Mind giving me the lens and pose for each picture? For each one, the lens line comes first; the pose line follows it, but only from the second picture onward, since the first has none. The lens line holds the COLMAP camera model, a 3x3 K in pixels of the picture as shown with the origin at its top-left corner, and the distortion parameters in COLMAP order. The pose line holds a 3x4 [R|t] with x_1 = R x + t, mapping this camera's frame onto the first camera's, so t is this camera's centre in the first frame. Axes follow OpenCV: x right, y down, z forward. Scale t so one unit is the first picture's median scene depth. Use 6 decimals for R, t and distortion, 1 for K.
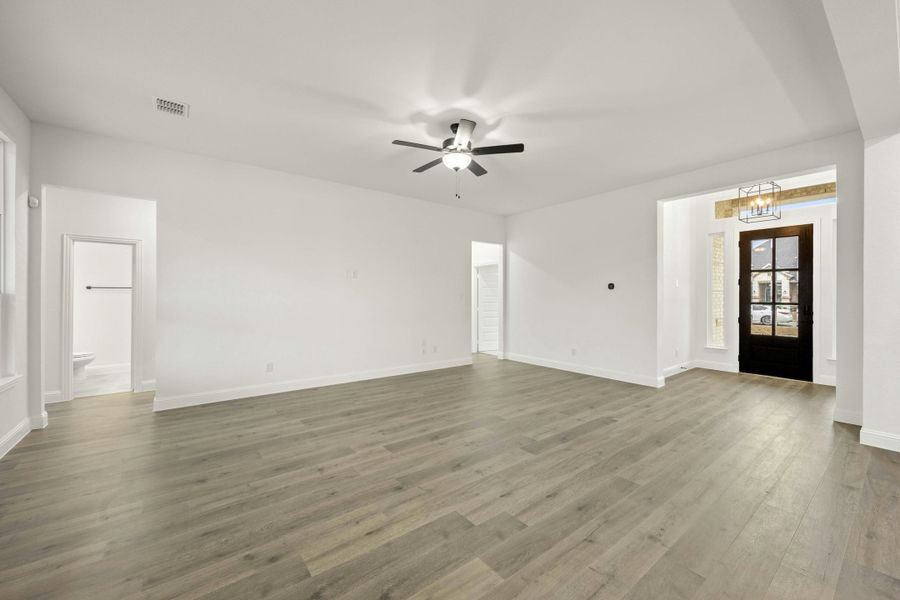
lens RADIAL K [[375.1, 0, 448.9], [0, 375.1, 295.8], [0, 0, 1]] dist [0.002517, 0.000578]
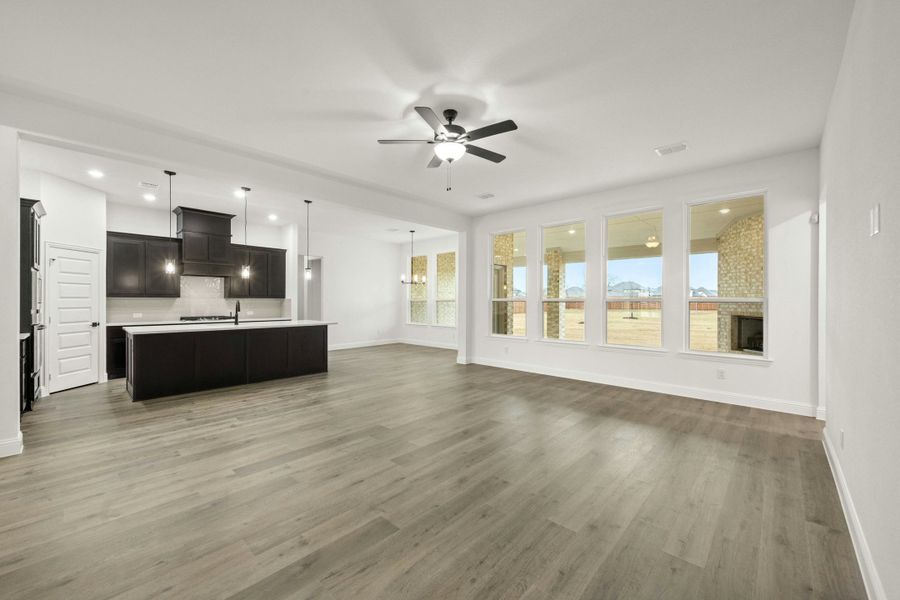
lens RADIAL K [[375.1, 0, 453.8], [0, 375.1, 299.2], [0, 0, 1]] dist [0.002517, 0.000578]
pose [[-0.987047, -0.003314, -0.160396, 0.168728], [-0.003095, 0.999994, -0.001619, 0.002357], [0.160401, -0.001101, -0.987051, 2.039896]]
